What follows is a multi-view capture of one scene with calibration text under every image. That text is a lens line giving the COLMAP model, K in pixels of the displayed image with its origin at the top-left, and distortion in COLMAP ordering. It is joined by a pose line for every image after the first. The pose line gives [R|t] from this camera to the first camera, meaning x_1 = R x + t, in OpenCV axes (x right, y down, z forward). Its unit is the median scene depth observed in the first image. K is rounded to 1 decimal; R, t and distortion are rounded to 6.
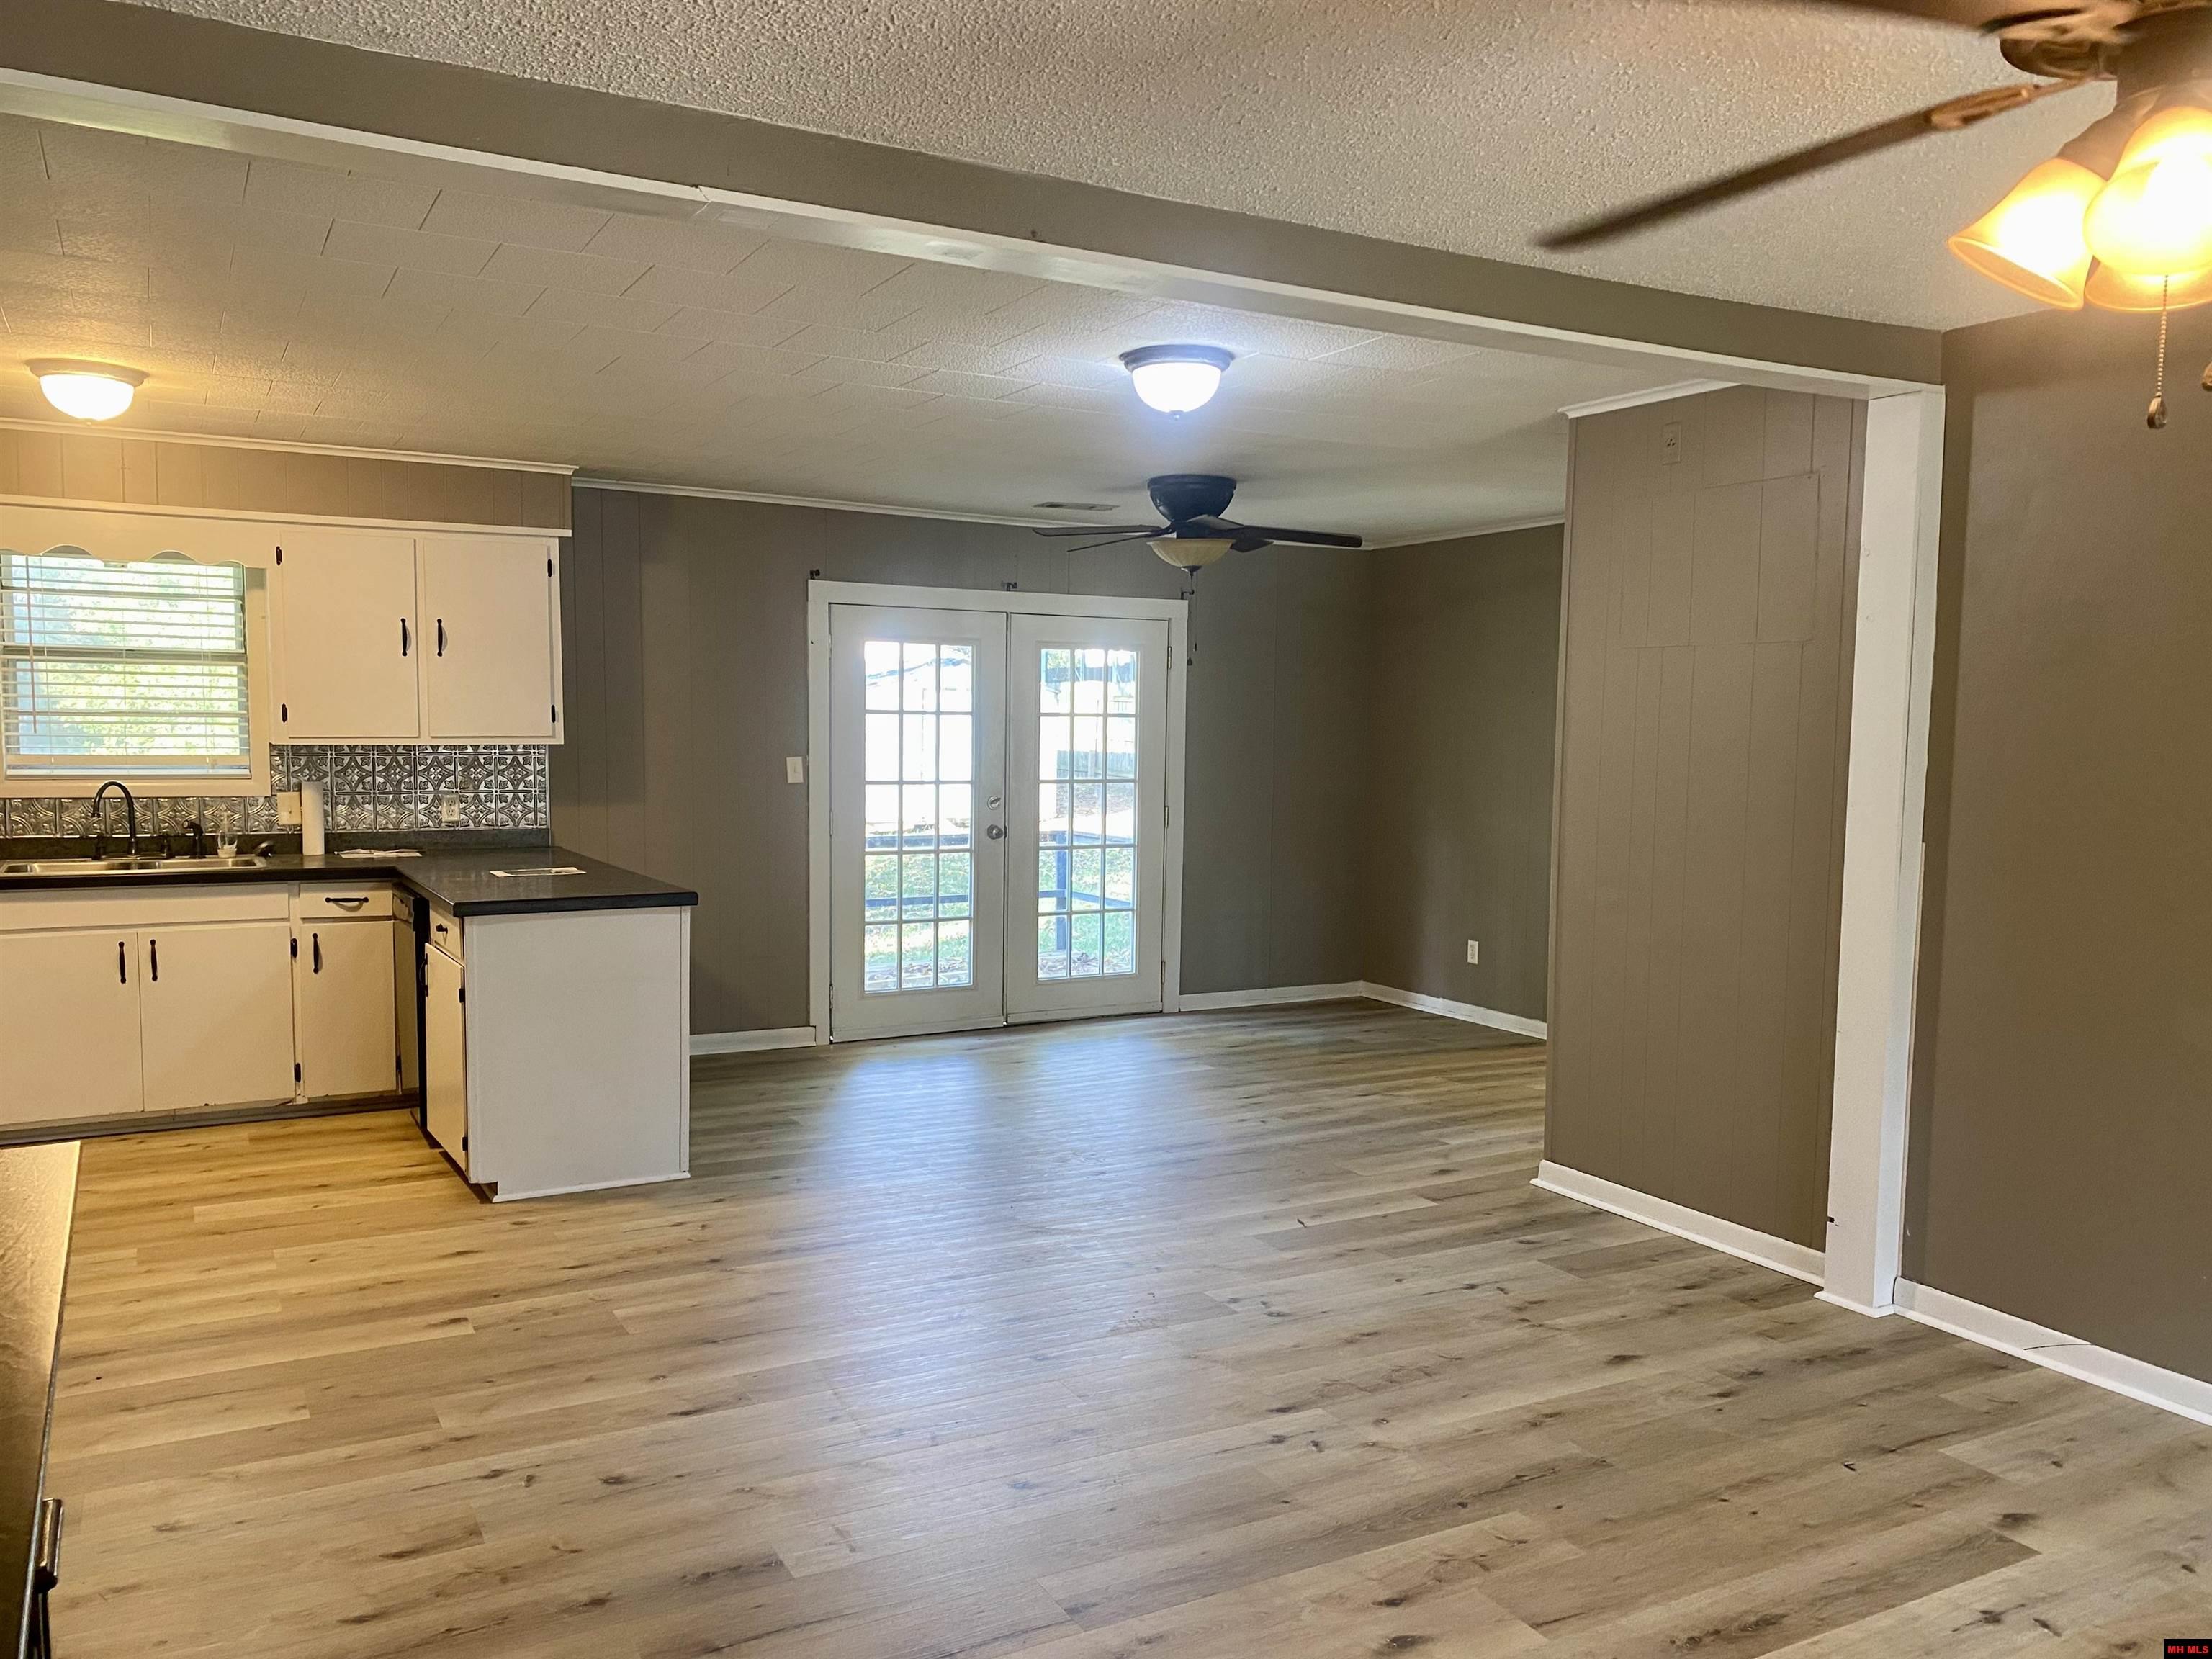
lens RADIAL K [[1687.8, 0, 1106.0], [0, 1687.8, 829.5], [0, 0, 1]] dist [0.008324, 0.000628]
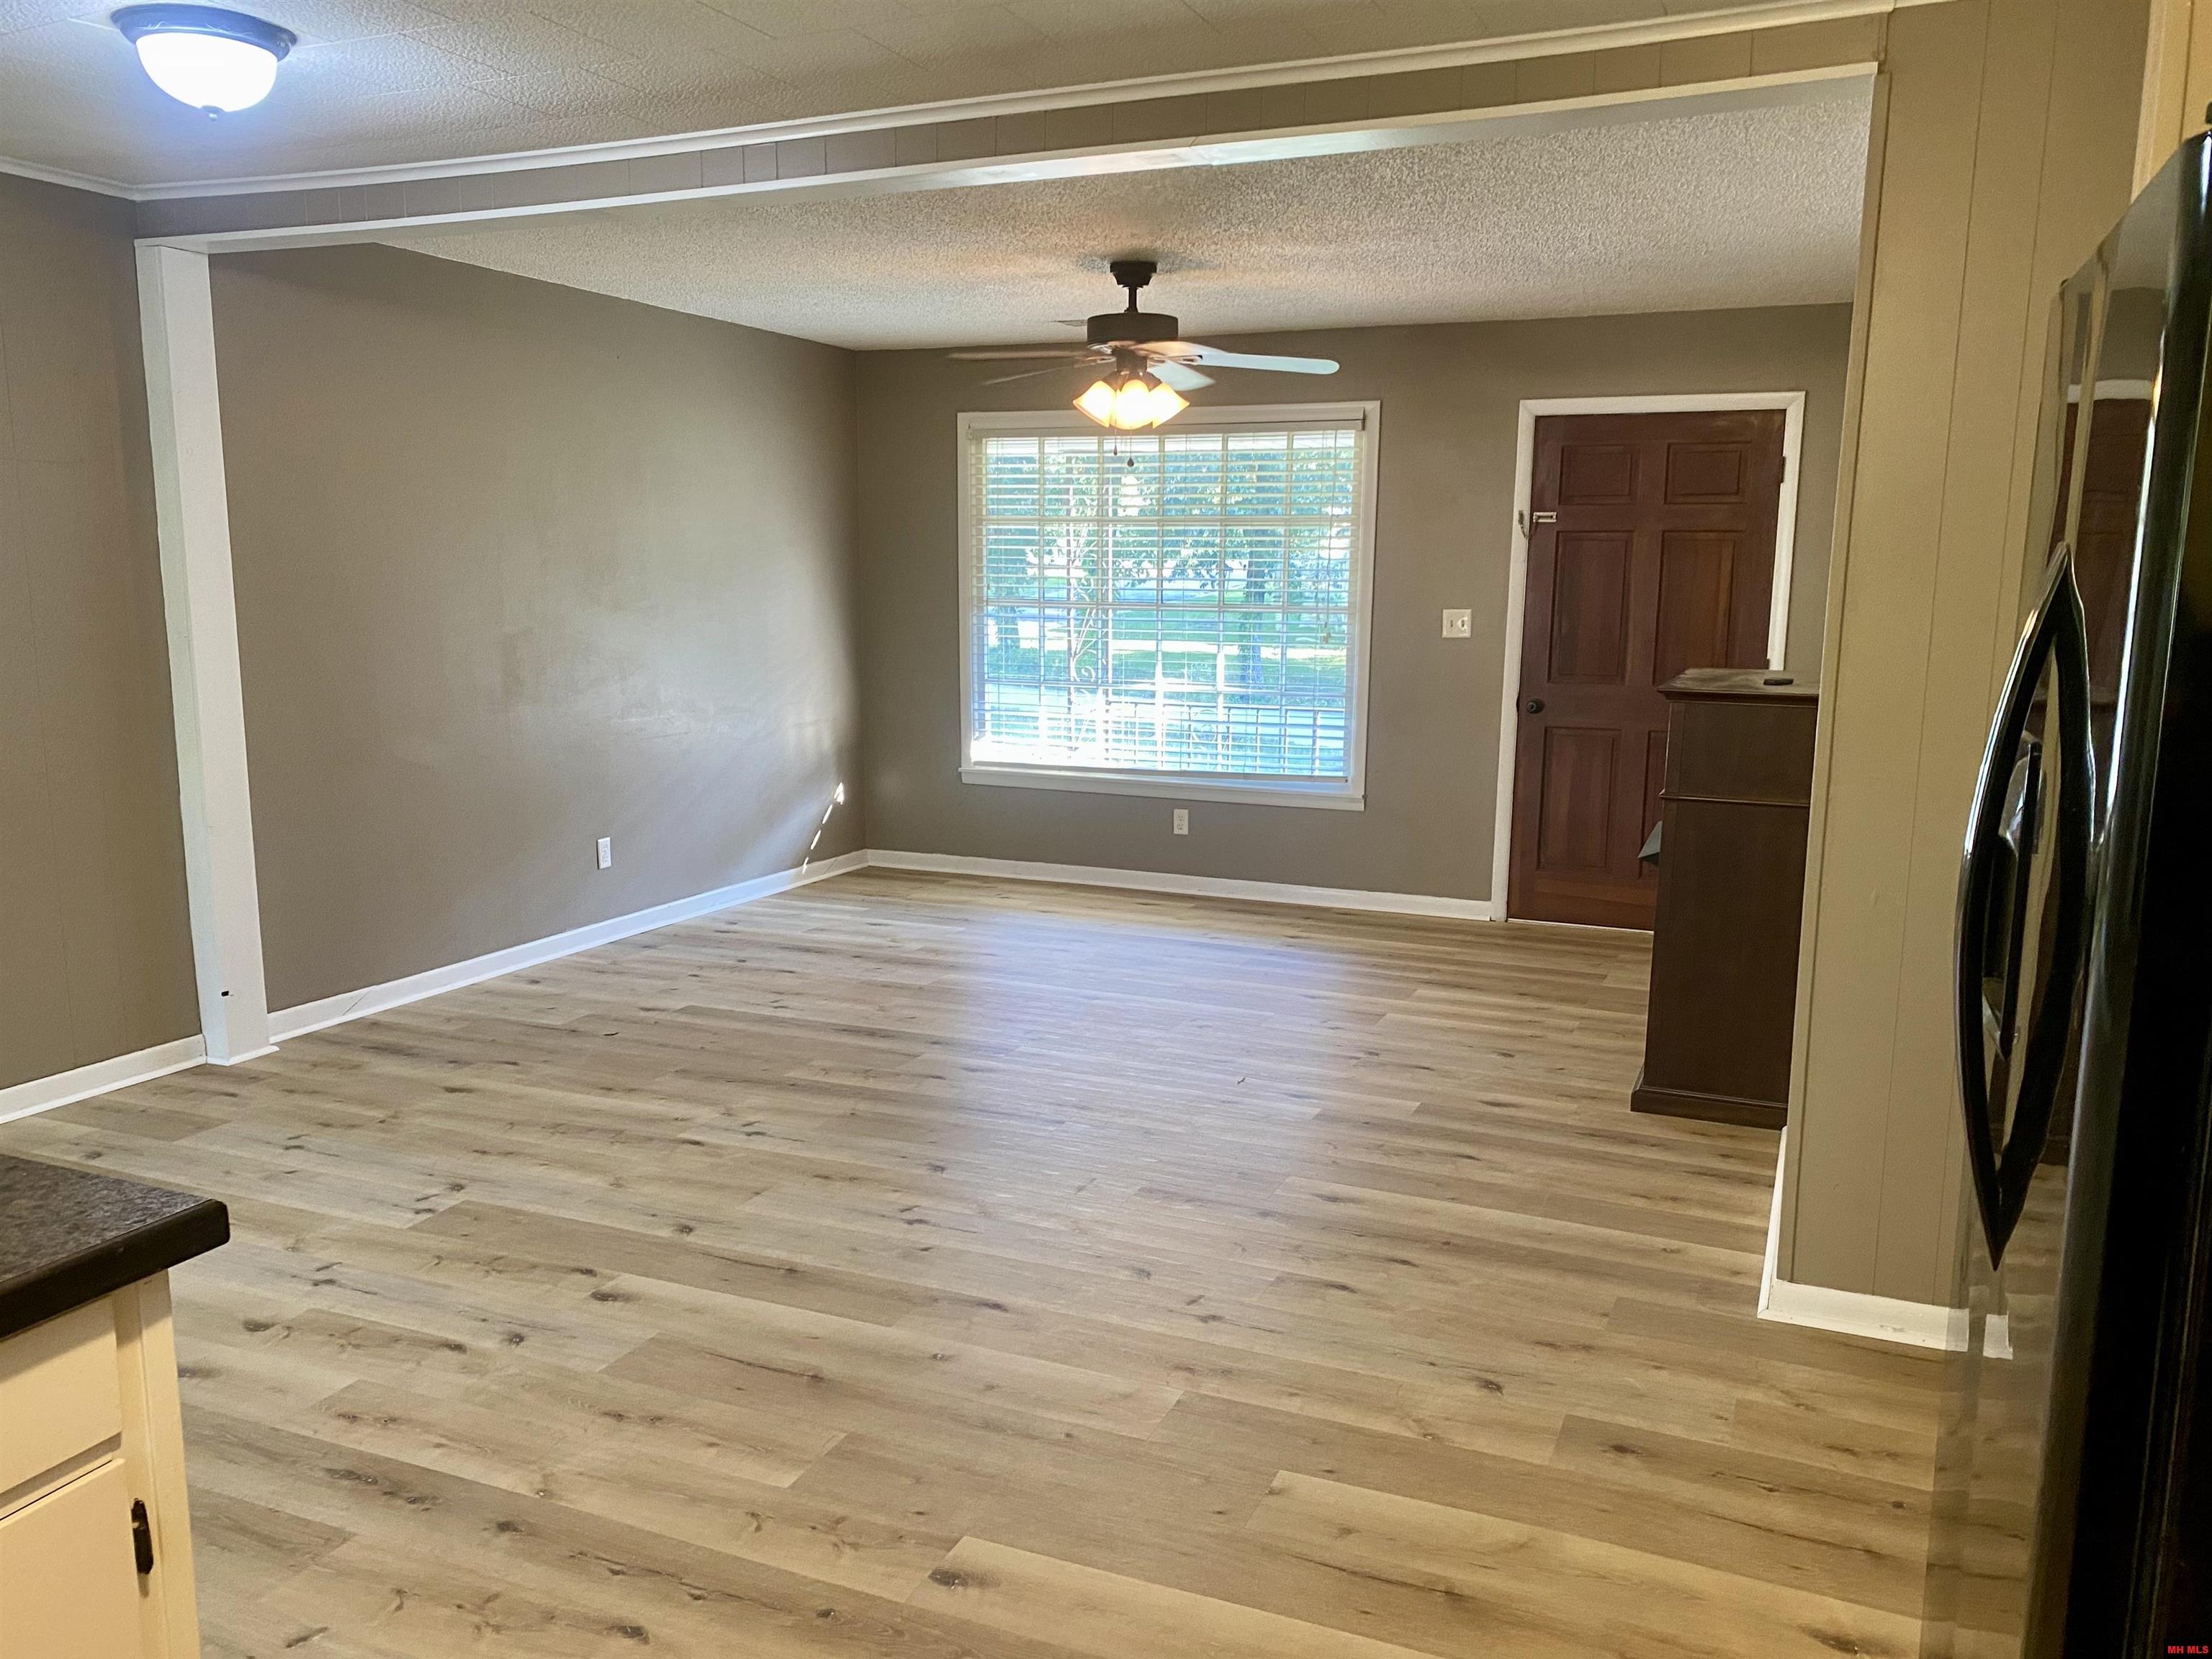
lens RADIAL K [[1687.8, 0, 1106.0], [0, 1687.8, 829.5], [0, 0, 1]] dist [0.008324, 0.000628]
pose [[-0.604291, -0.139410, 0.784473, -0.704118], [0.042619, 0.977509, 0.206545, -0.073690], [-0.795623, 0.158246, -0.584758, 1.046056]]
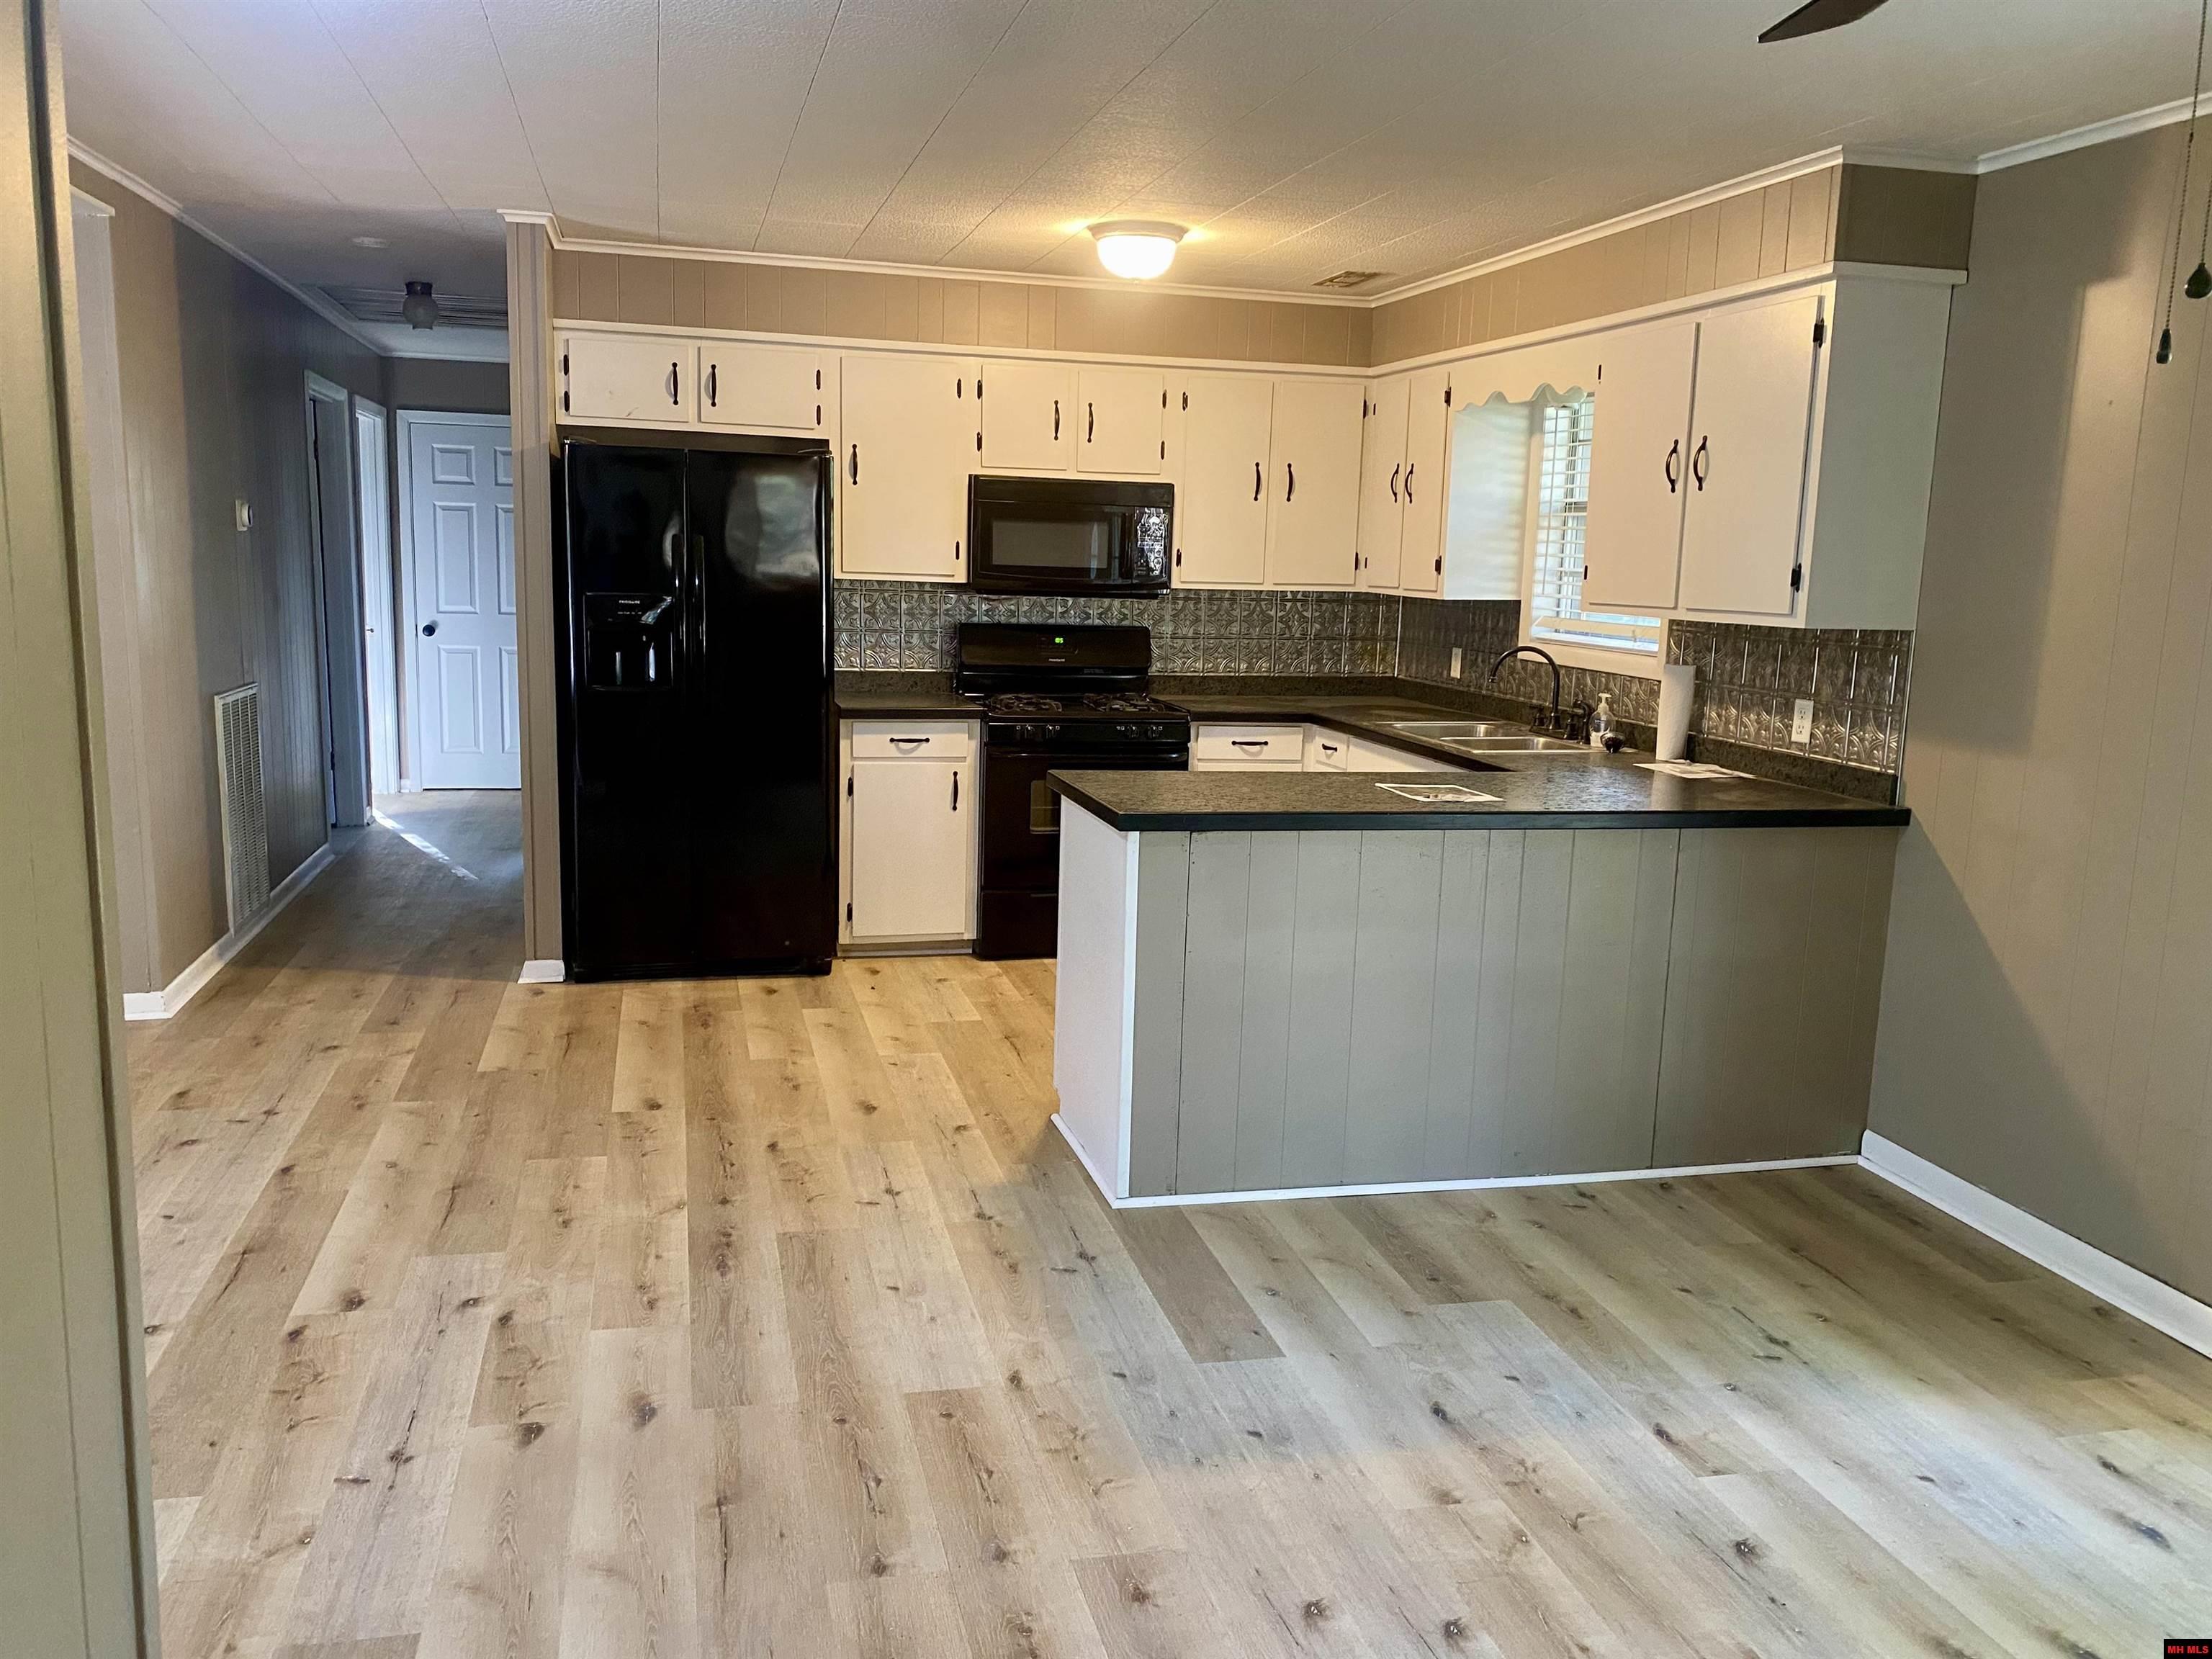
lens RADIAL K [[1687.8, 0, 1106.0], [0, 1687.8, 829.5], [0, 0, 1]] dist [0.008324, 0.000628]
pose [[-0.254889, 0.139751, -0.956818, 0.452252], [-0.102093, 0.980081, 0.170345, -0.078103], [0.961566, 0.141104, -0.235544, 1.245787]]
